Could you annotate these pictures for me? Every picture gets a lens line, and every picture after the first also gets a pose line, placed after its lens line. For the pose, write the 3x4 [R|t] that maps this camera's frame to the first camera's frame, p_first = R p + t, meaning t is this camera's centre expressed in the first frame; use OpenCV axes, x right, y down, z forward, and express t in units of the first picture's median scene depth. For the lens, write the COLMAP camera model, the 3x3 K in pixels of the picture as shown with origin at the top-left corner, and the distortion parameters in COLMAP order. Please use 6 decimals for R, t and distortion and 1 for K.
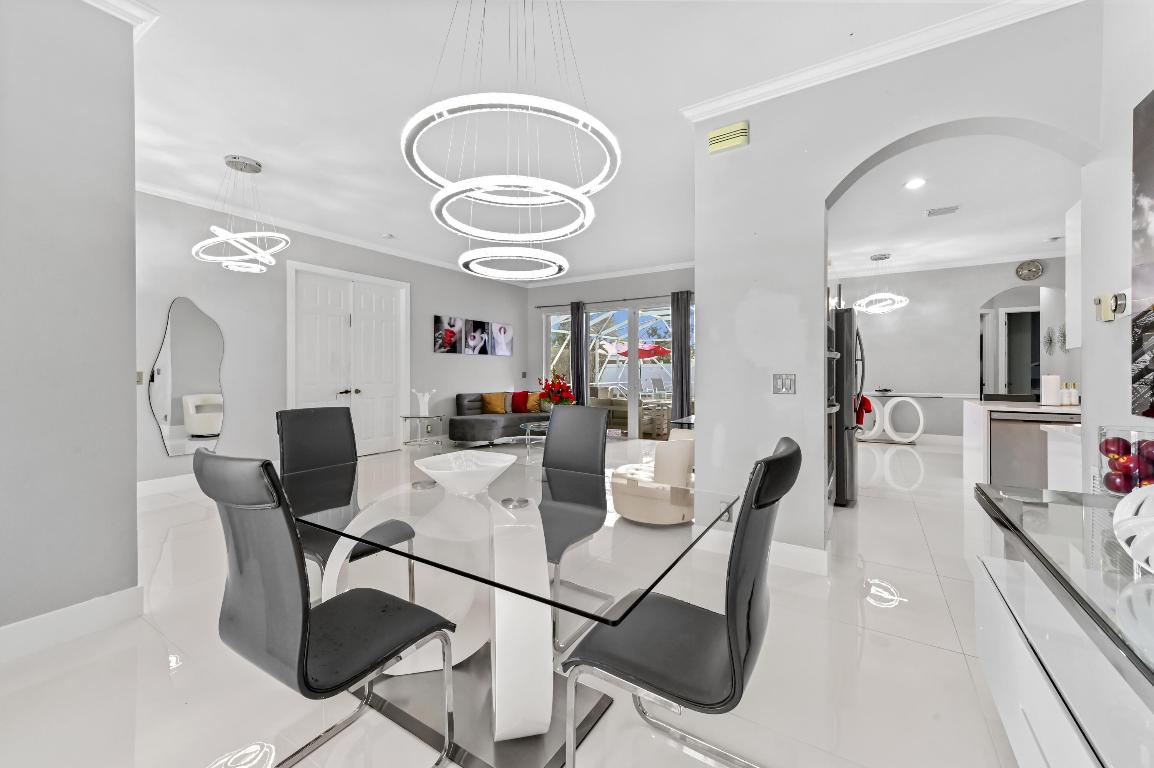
lens RADIAL K [[460.3, 0, 569.3], [0, 460.3, 374.5], [0, 0, 1]] dist [0.001010, 0.000226]
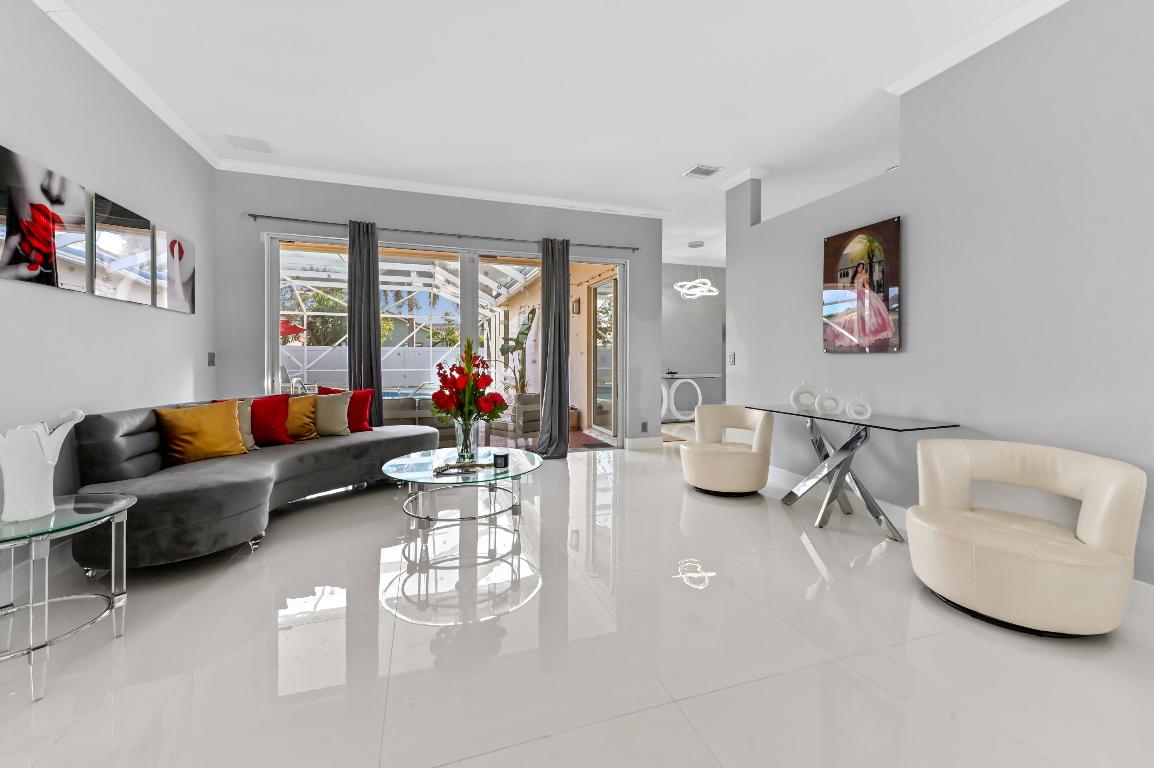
lens RADIAL K [[460.3, 0, 569.3], [0, 460.3, 374.5], [0, 0, 1]] dist [0.001010, 0.000226]
pose [[0.612111, -0.026499, 0.790328, -0.294378], [0.004139, 0.999532, 0.030308, 0.004637], [-0.790761, -0.015281, 0.611934, 0.537539]]
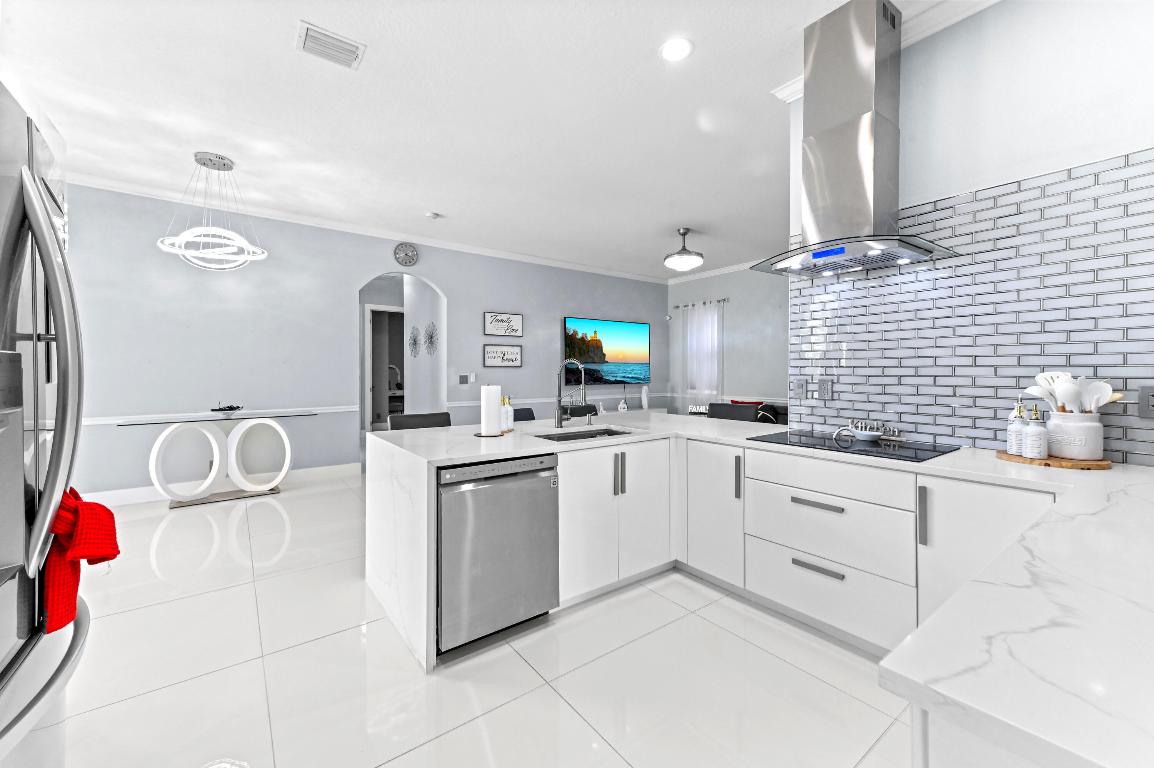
lens RADIAL K [[460.3, 0, 569.3], [0, 460.3, 374.5], [0, 0, 1]] dist [0.001010, 0.000226]
pose [[0.350781, -0.002978, 0.936453, 0.292015], [0.005322, 0.999985, 0.001187, -0.007090], [-0.936442, 0.004567, 0.350791, 0.393826]]
